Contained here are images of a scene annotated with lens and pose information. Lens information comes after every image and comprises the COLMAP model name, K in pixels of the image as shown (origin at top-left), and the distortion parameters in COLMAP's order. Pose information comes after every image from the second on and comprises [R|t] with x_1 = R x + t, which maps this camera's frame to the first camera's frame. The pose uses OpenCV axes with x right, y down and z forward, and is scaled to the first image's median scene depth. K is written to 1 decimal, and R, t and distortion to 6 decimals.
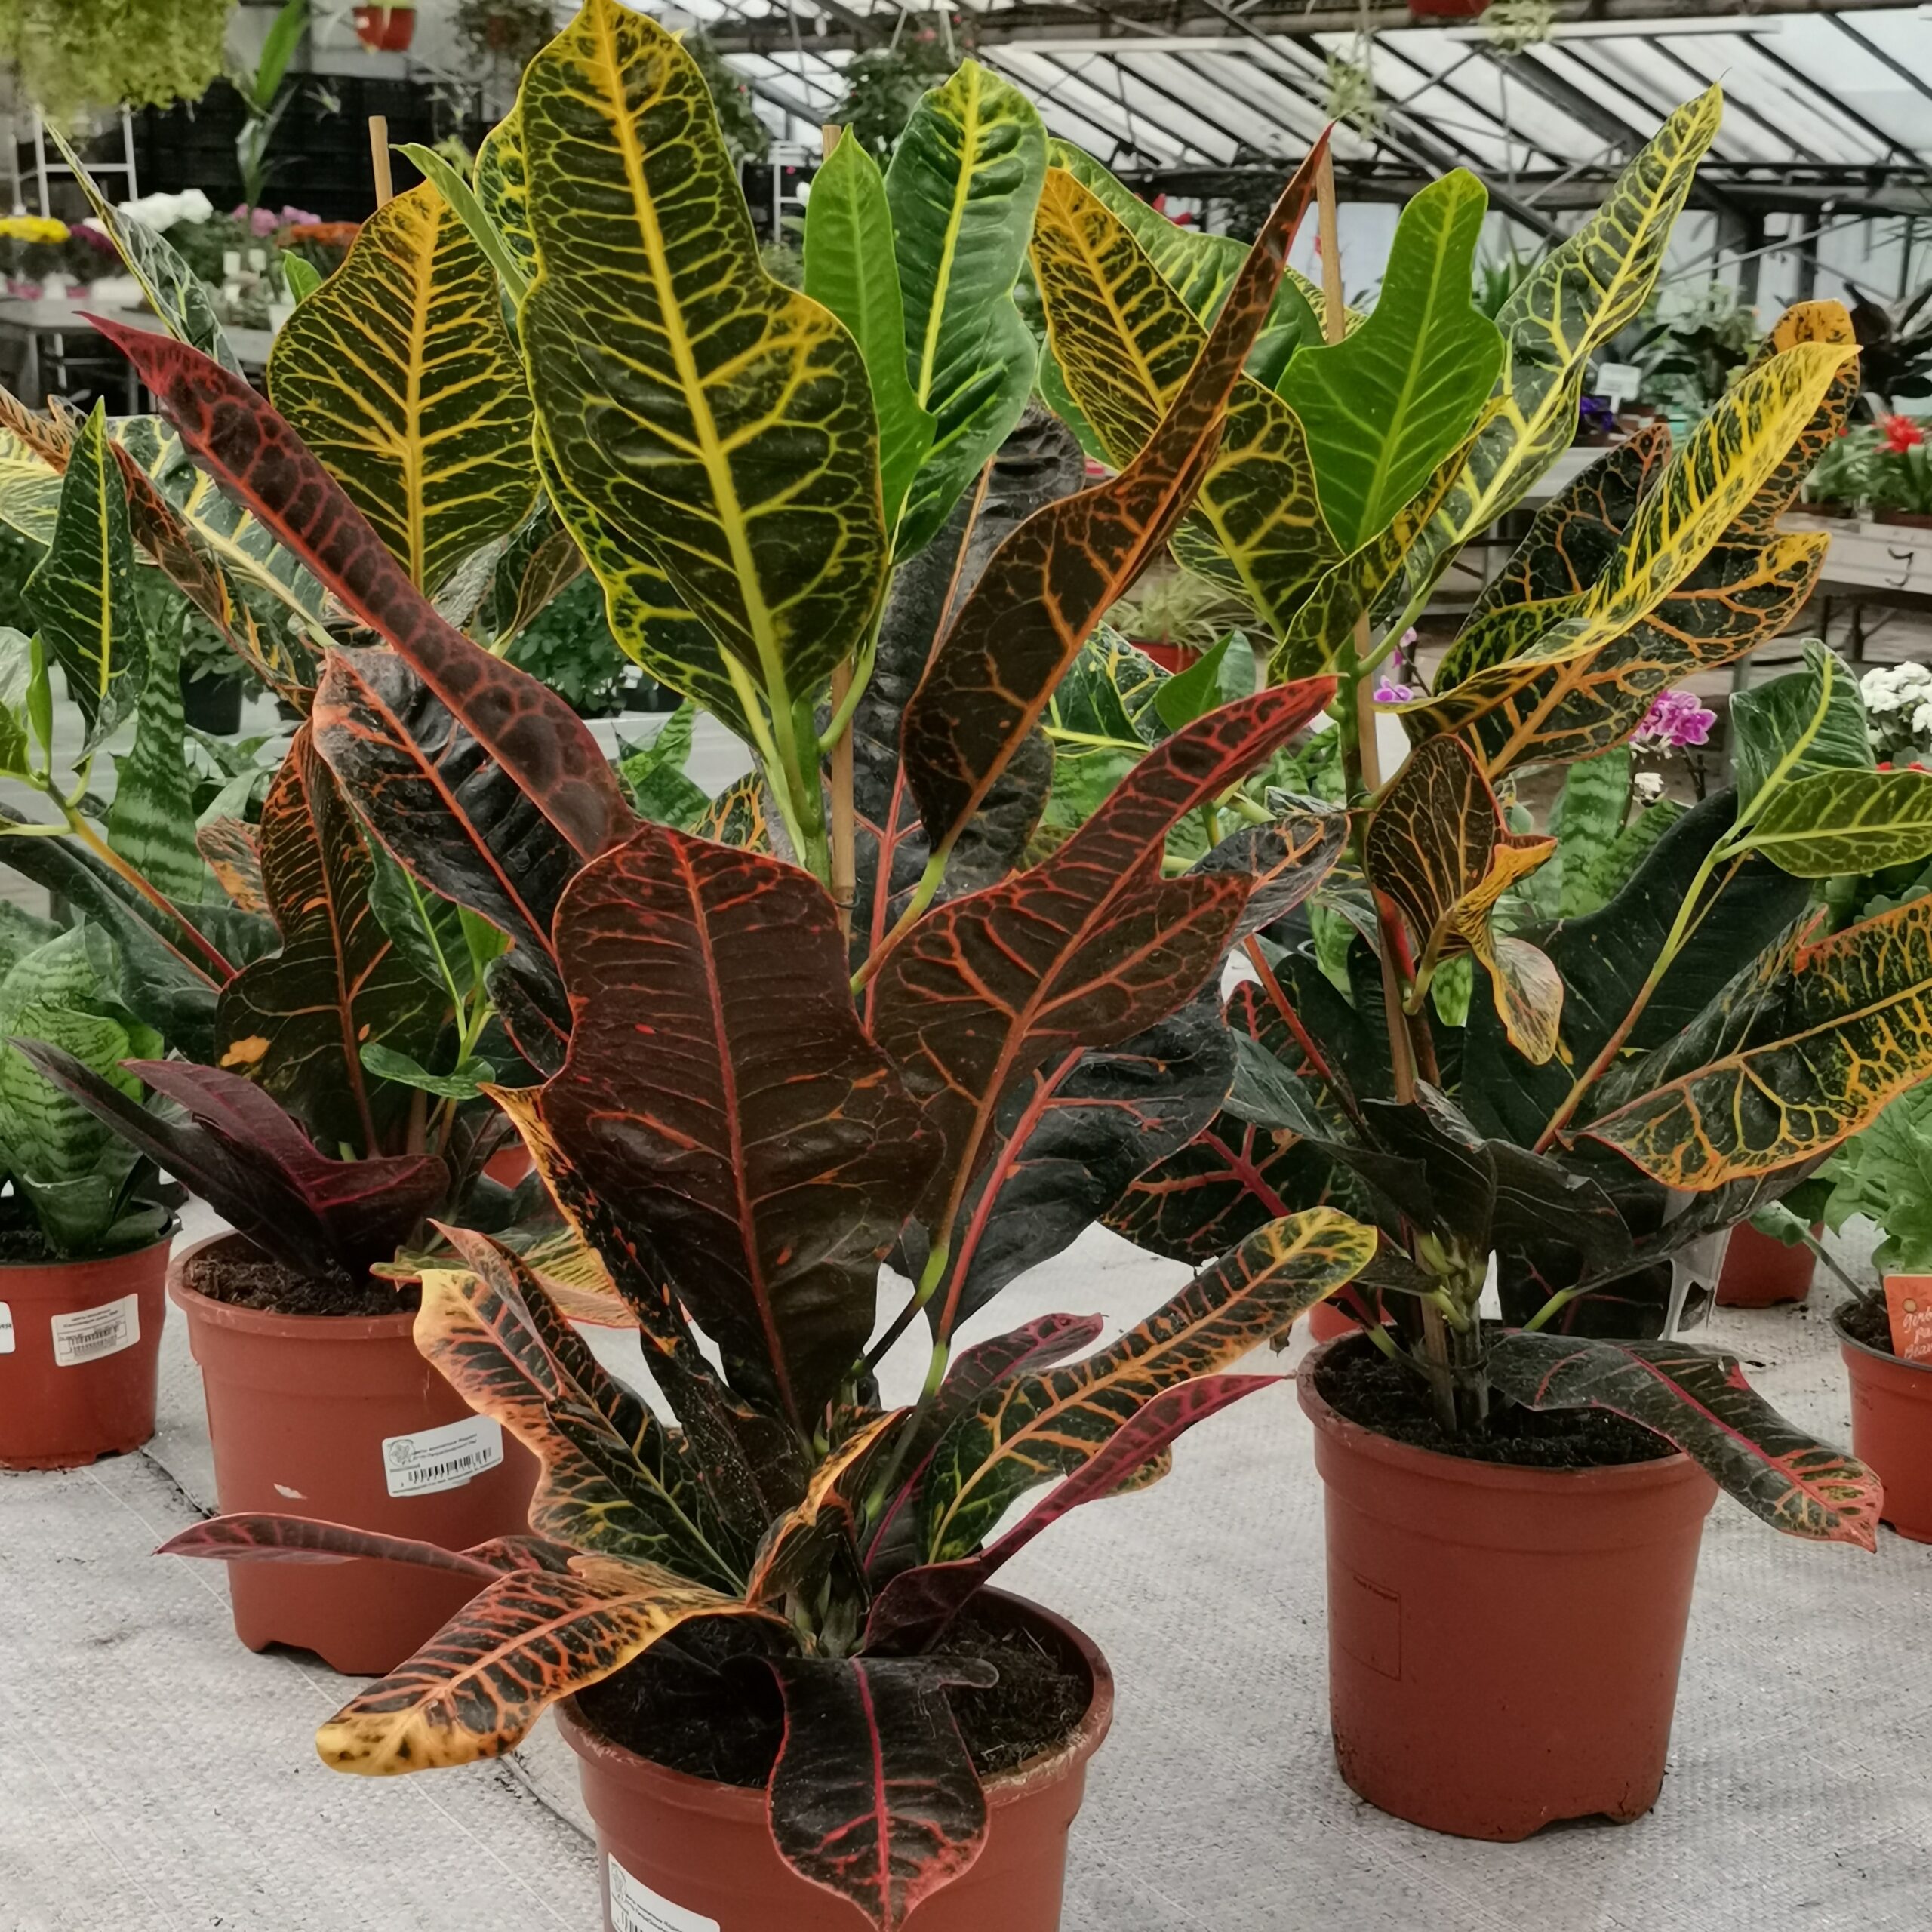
lens RADIAL K [[3434.1, 0, 1006.4], [0, 3434.1, 963.9], [0, 0, 1]] dist [0.453307, -1.994915]
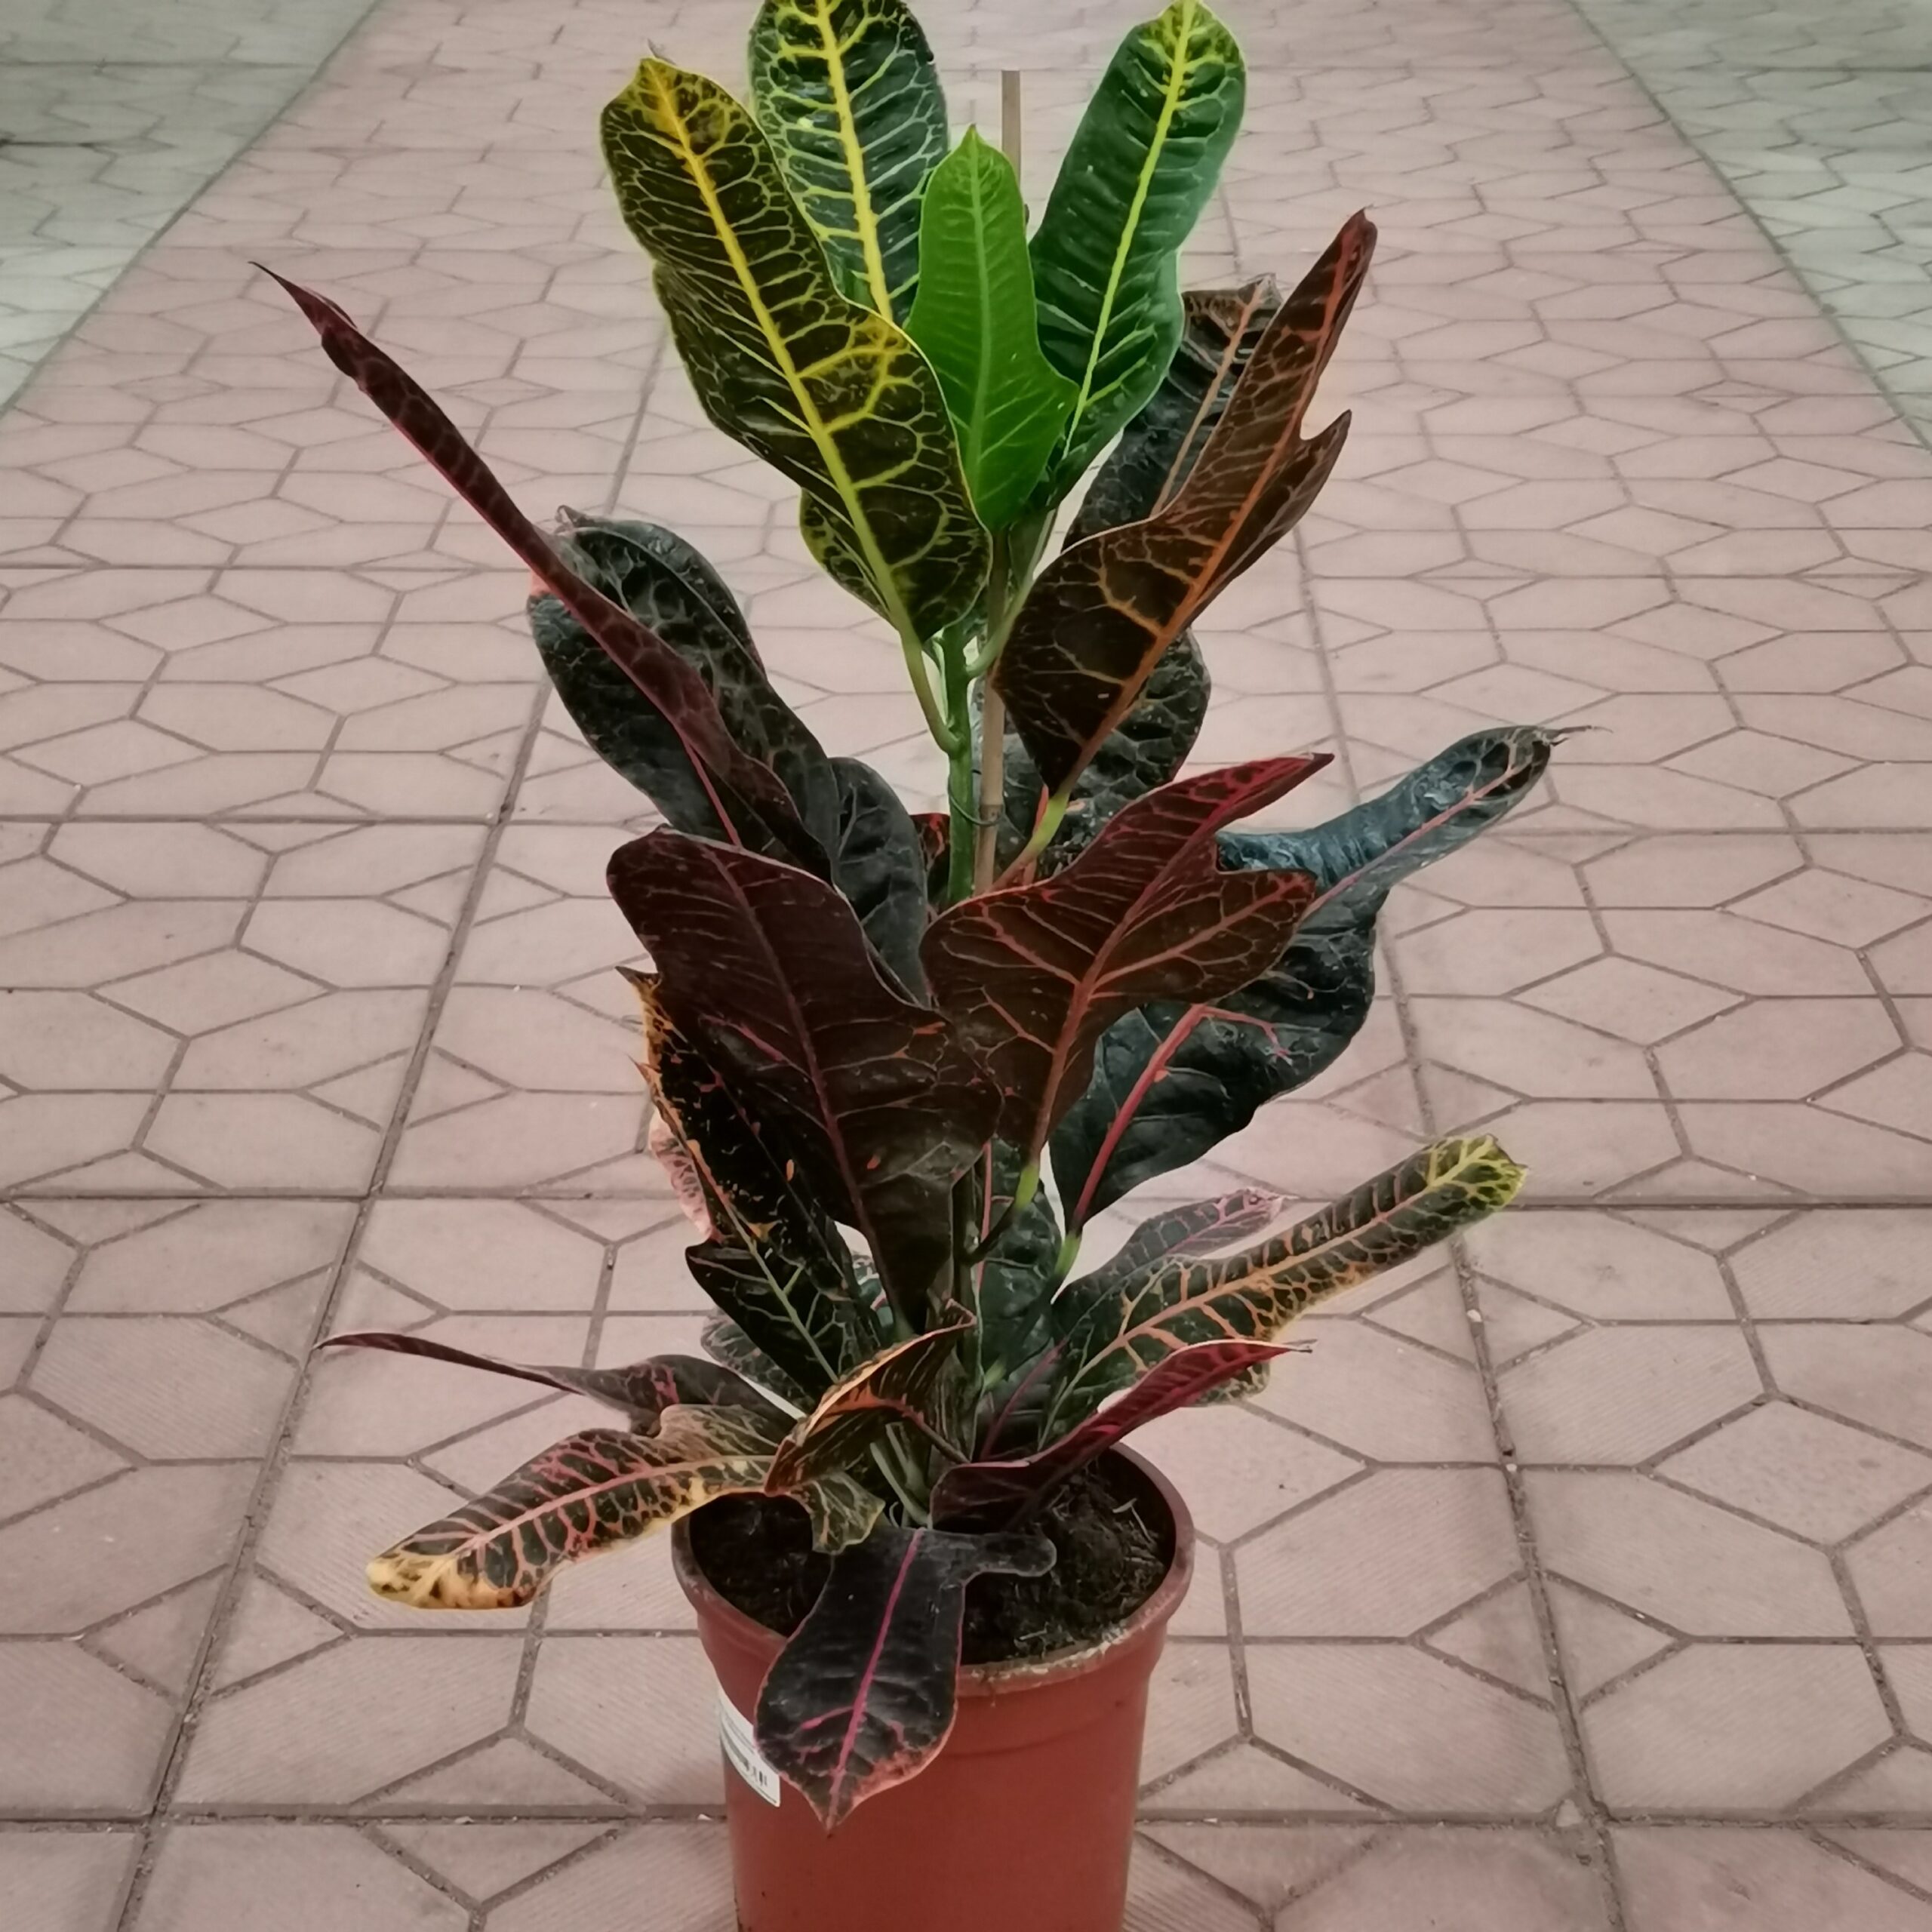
lens RADIAL K [[3772.6, 0, 966.0], [0, 3772.6, 966.0], [0, 0, 1]] dist [0.713781, -4.171549]
pose [[0.972468, 0.114752, -0.202825, 0.211781], [-0.088126, 0.986812, 0.135777, -0.149241], [0.215731, -0.114165, 0.969756, -0.127649]]
